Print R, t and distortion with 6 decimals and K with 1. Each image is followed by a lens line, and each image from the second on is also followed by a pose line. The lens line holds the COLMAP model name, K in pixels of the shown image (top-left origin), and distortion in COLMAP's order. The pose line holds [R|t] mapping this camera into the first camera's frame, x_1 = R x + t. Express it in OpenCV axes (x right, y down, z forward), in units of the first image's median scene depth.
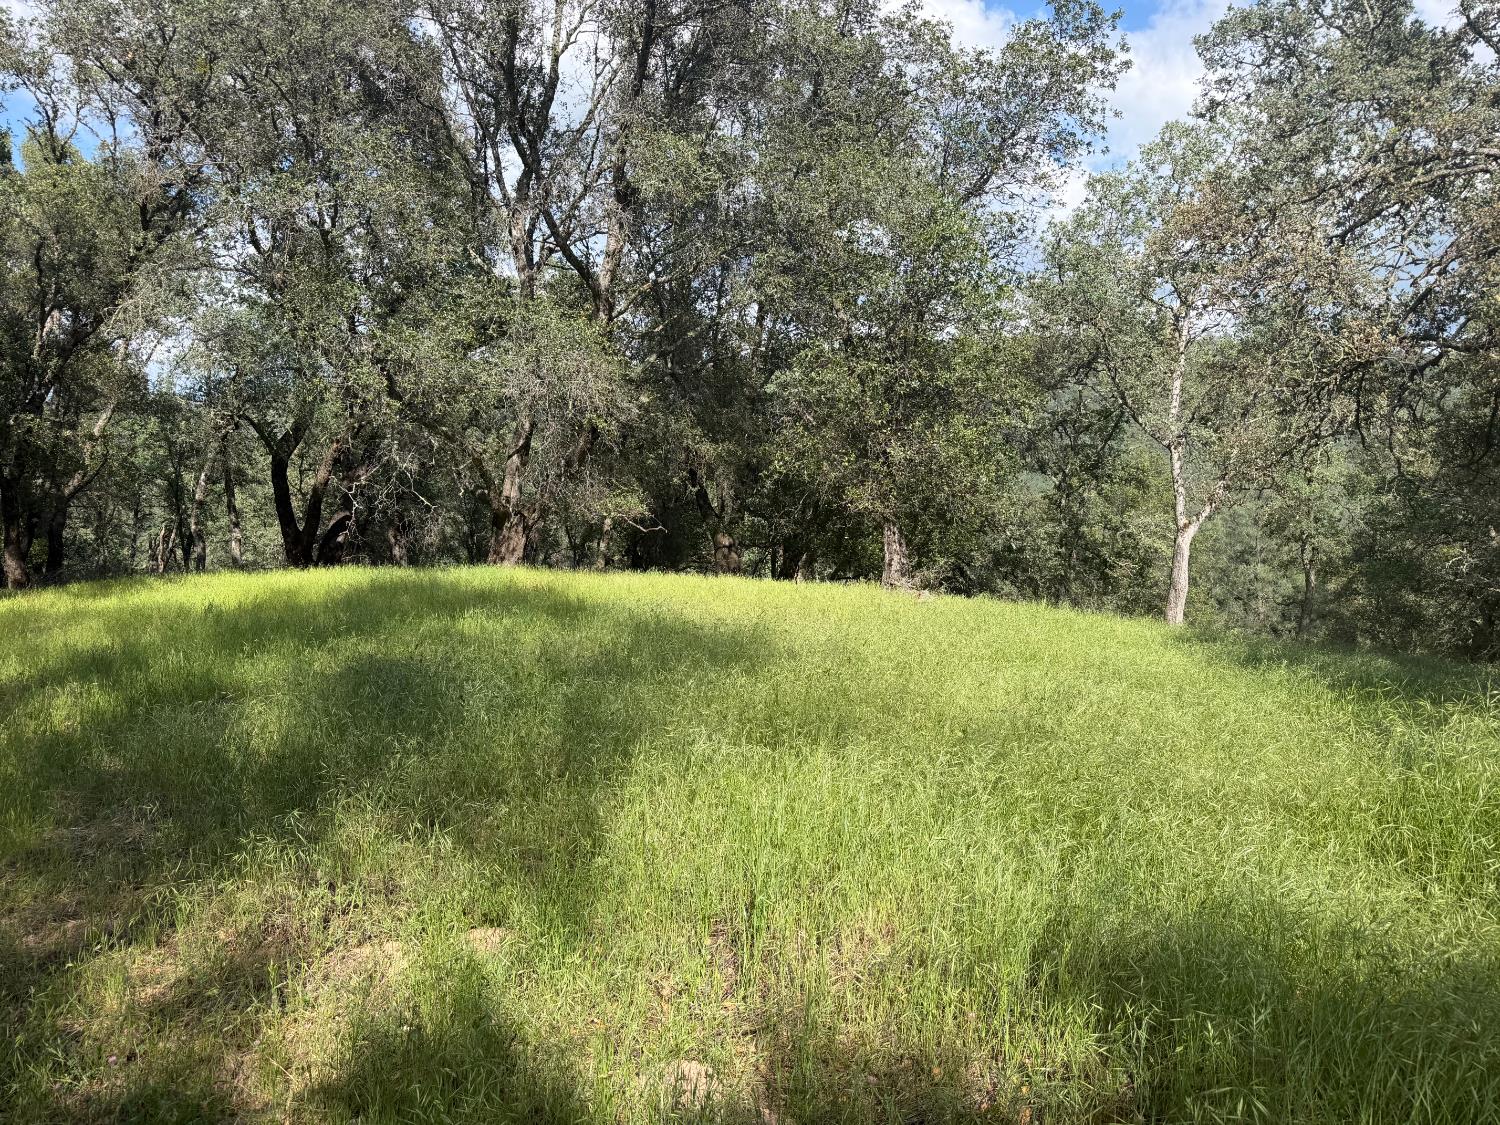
lens RADIAL K [[1045.1, 0, 750.0], [0, 1045.1, 562.5], [0, 0, 1]] dist [0.003360, -0.002090]
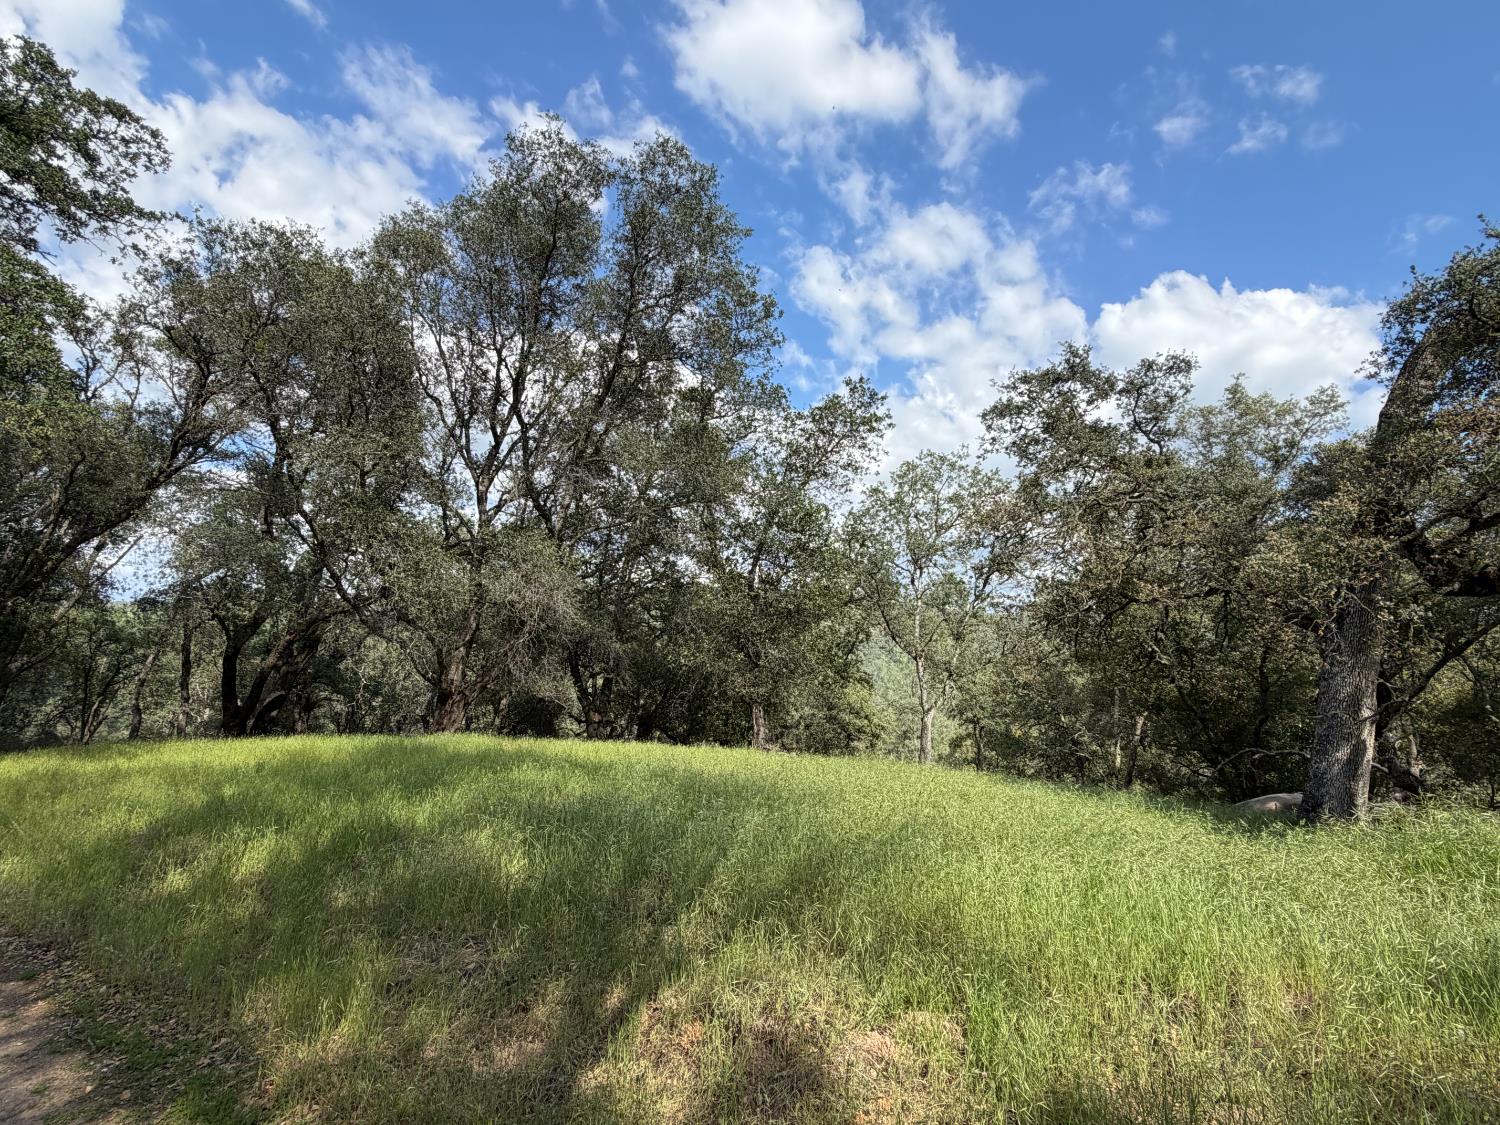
lens RADIAL K [[723.8, 0, 750.0], [0, 723.8, 562.5], [0, 0, 1]] dist [0.010504, 0.000155]
pose [[0.965558, 0.065444, 0.251823, -0.112558], [-0.003947, 0.971423, -0.237323, 0.007970], [-0.260158, 0.228155, 0.938223, 0.024376]]
